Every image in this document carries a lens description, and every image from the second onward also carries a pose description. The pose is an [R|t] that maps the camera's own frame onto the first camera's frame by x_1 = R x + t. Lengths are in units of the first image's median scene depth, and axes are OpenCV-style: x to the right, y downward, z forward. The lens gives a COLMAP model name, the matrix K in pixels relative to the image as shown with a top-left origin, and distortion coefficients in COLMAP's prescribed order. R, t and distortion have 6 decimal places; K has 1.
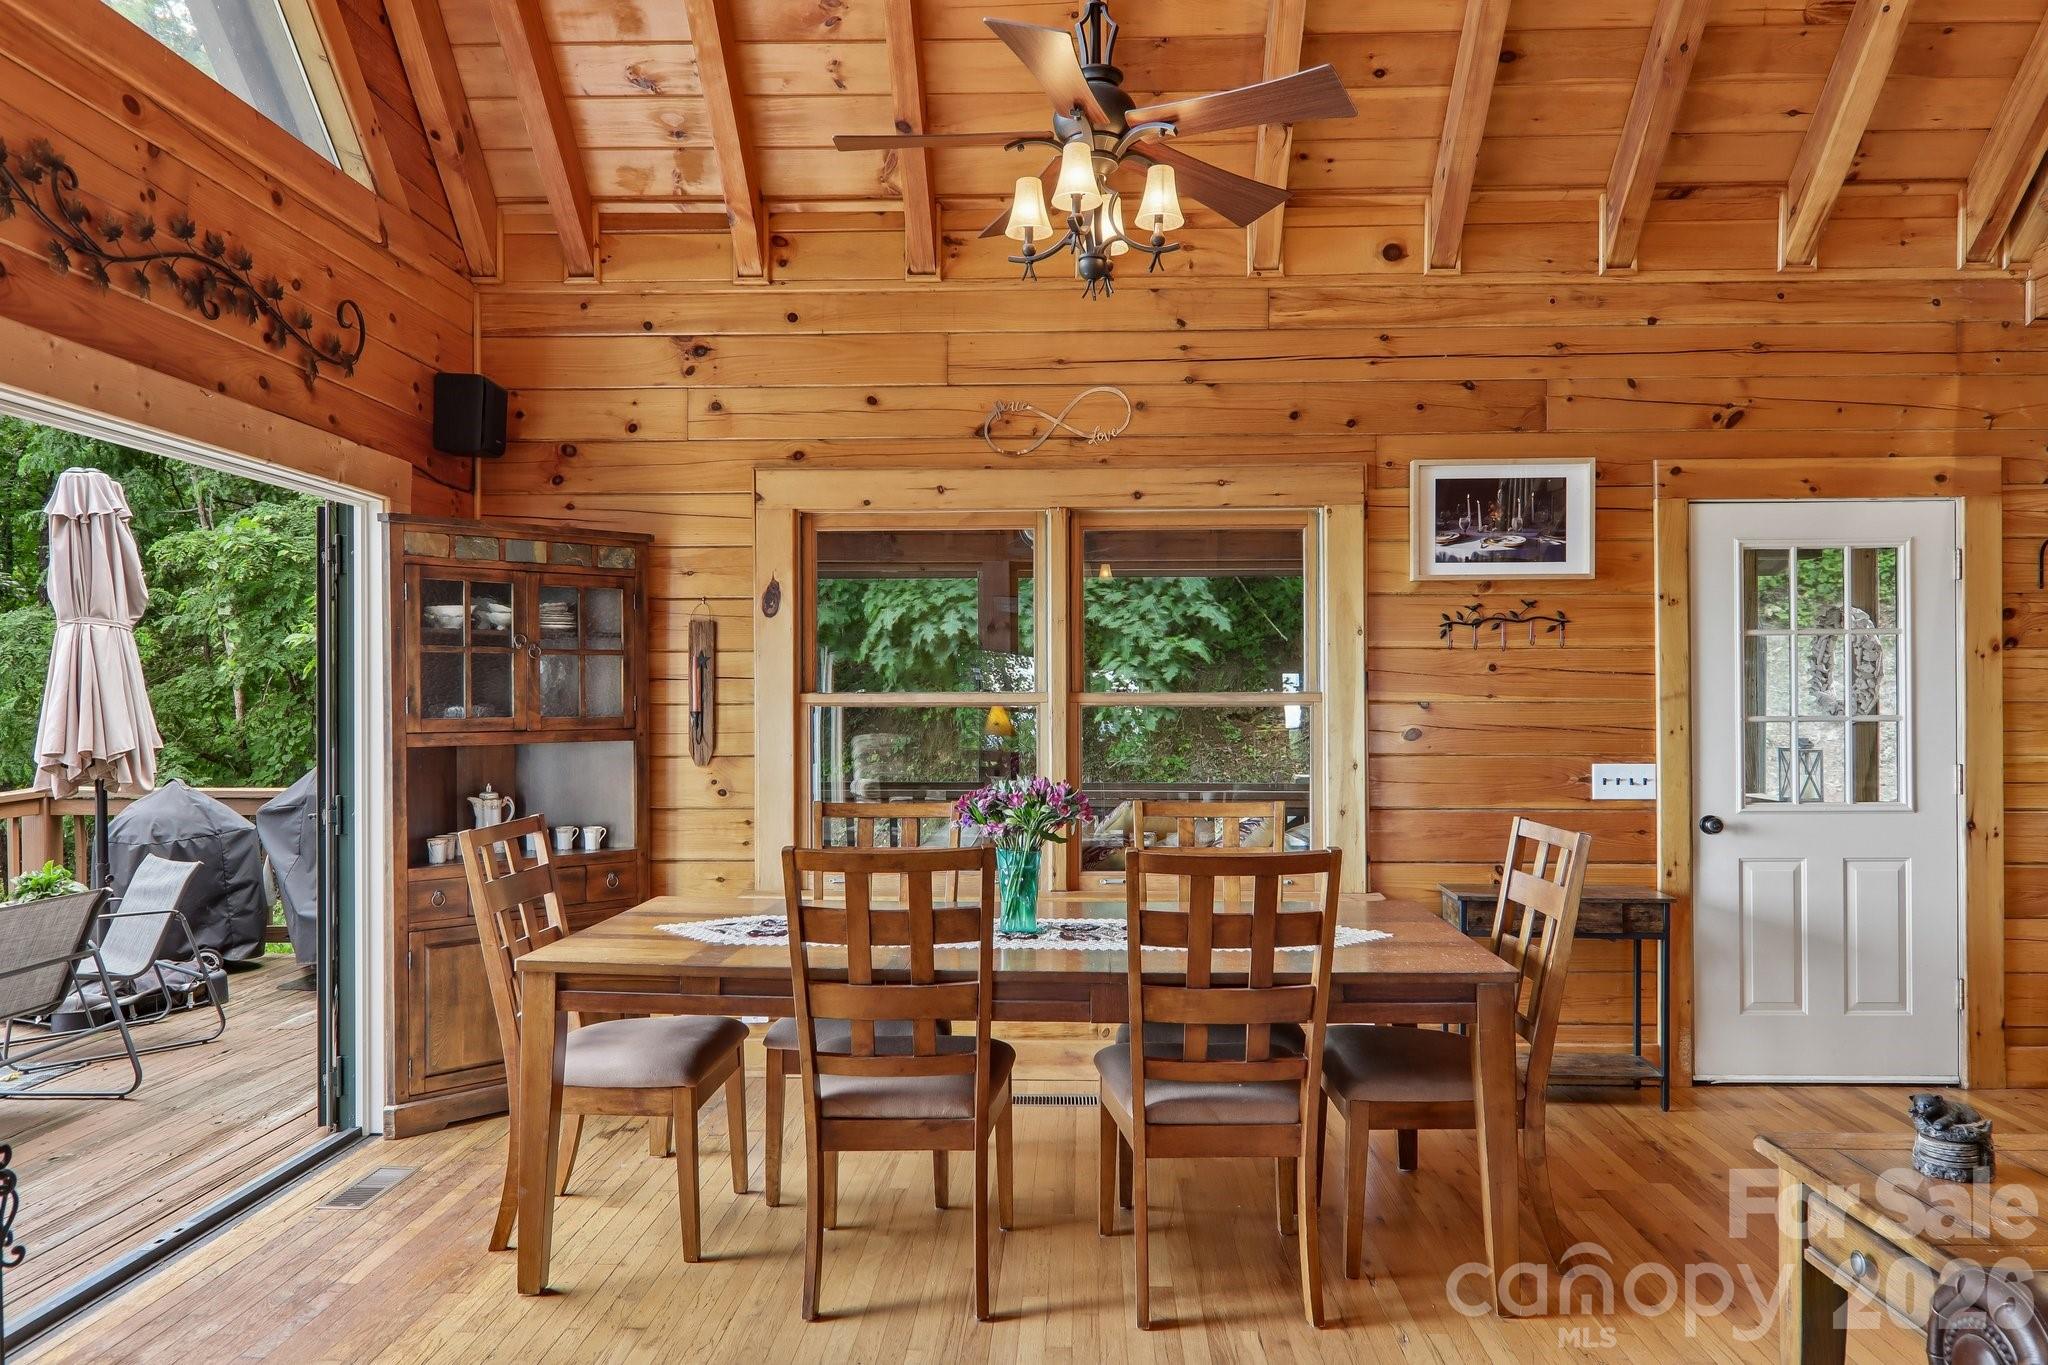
lens RADIAL K [[1381.4, 0, 1035.1], [0, 1381.4, 703.4], [0, 0, 1]] dist [0.001976, -0.008907]
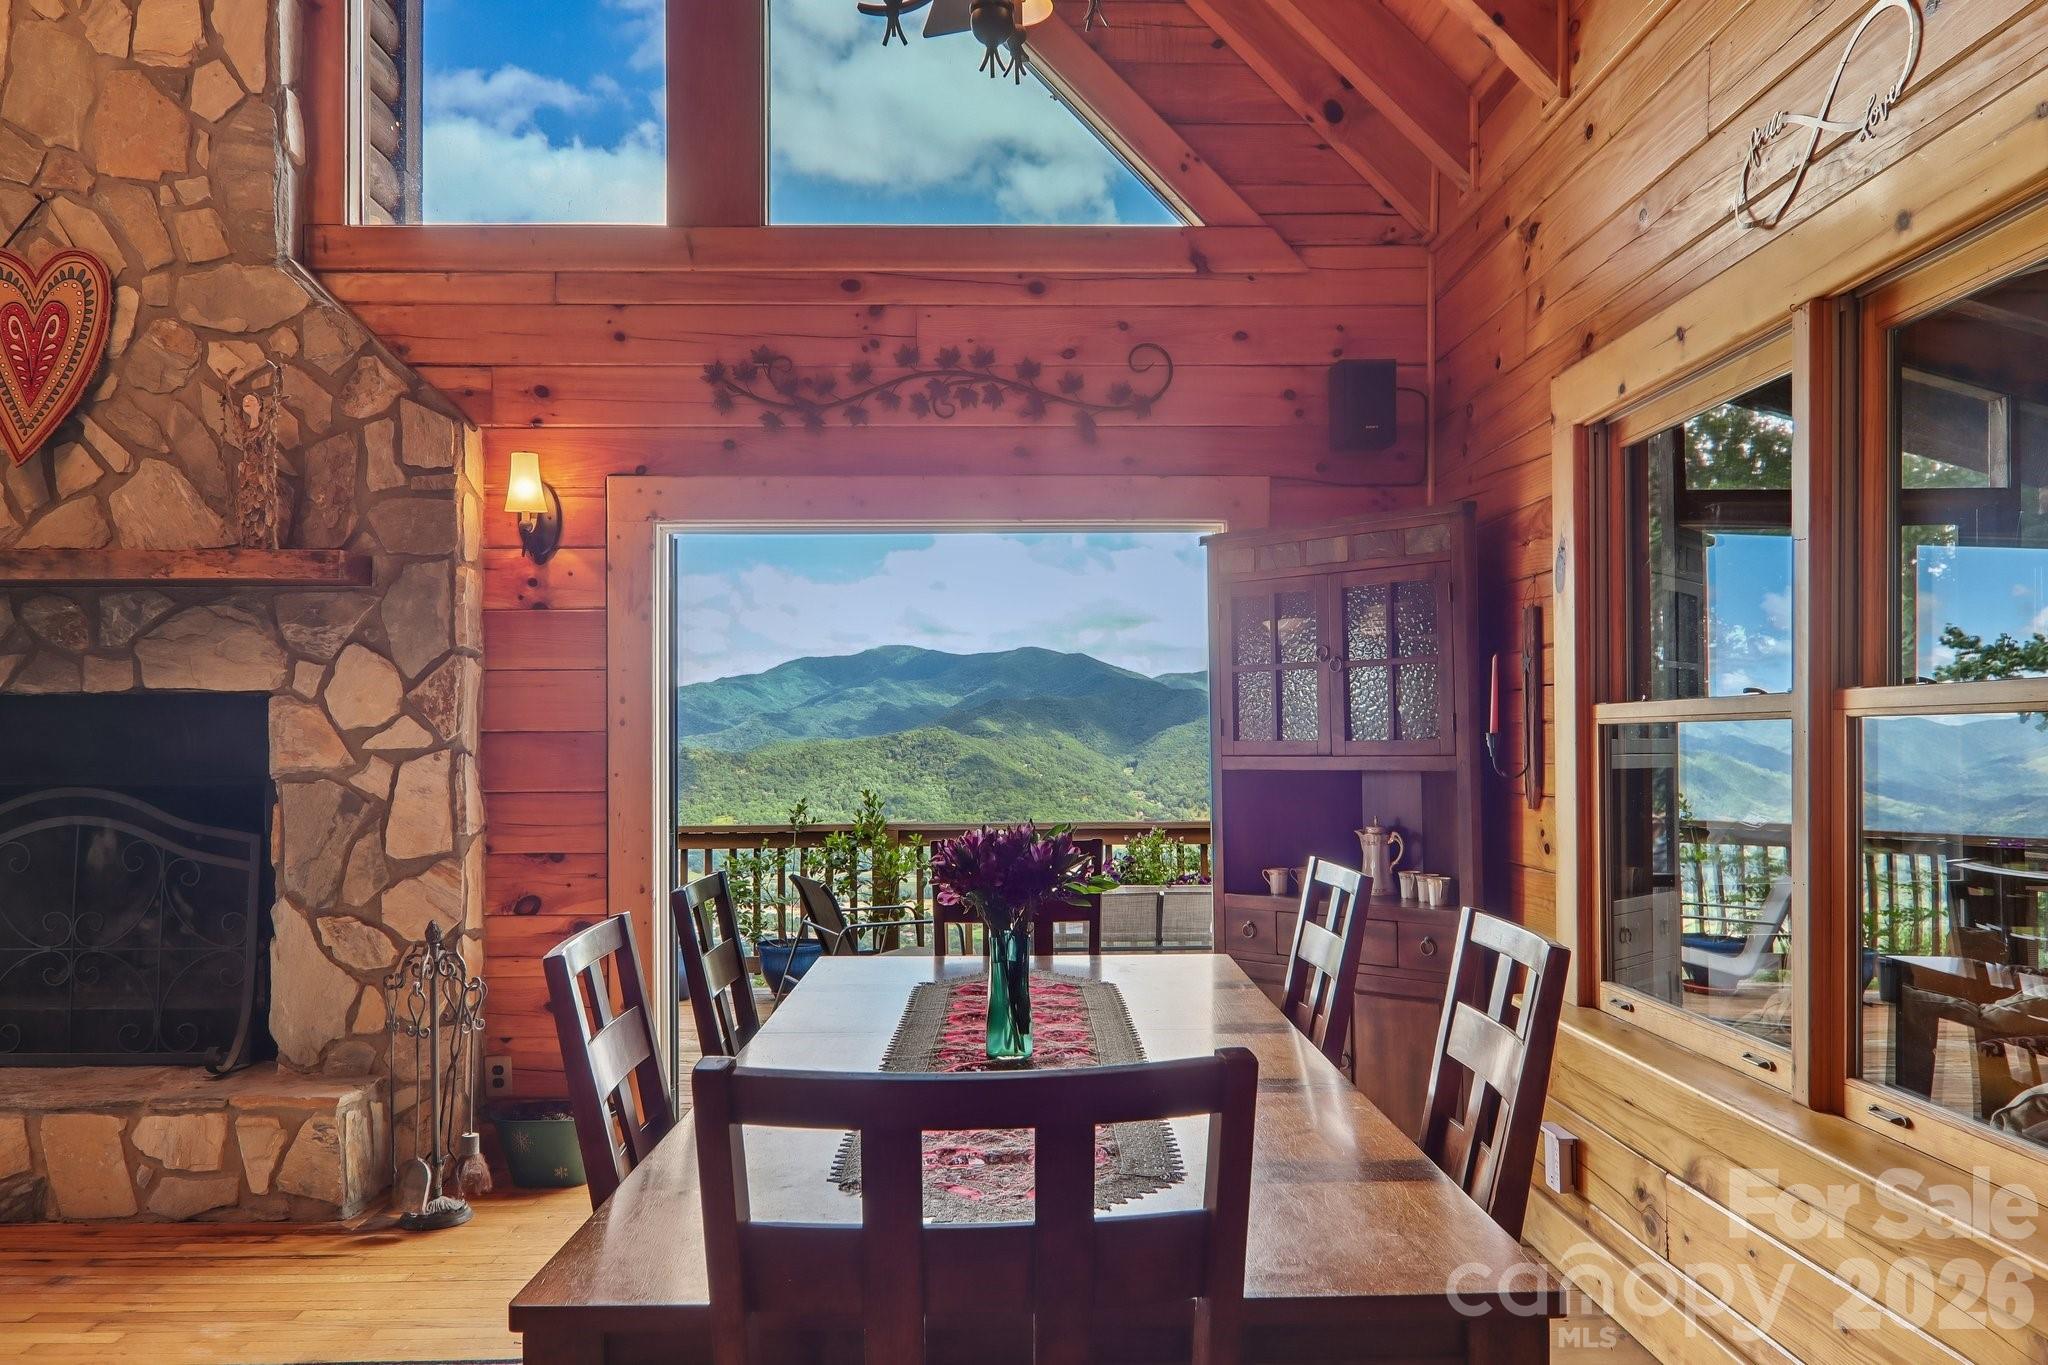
lens RADIAL K [[1444.1, 0, 1024.2], [0, 1444.1, 732.1], [0, 0, 1]] dist [0.008538, -0.014930]
pose [[0.056874, -0.005255, -0.998368, 0.507045], [0.003721, 0.999980, -0.005052, 0.008440], [0.998374, -0.003428, 0.056892, 0.715077]]
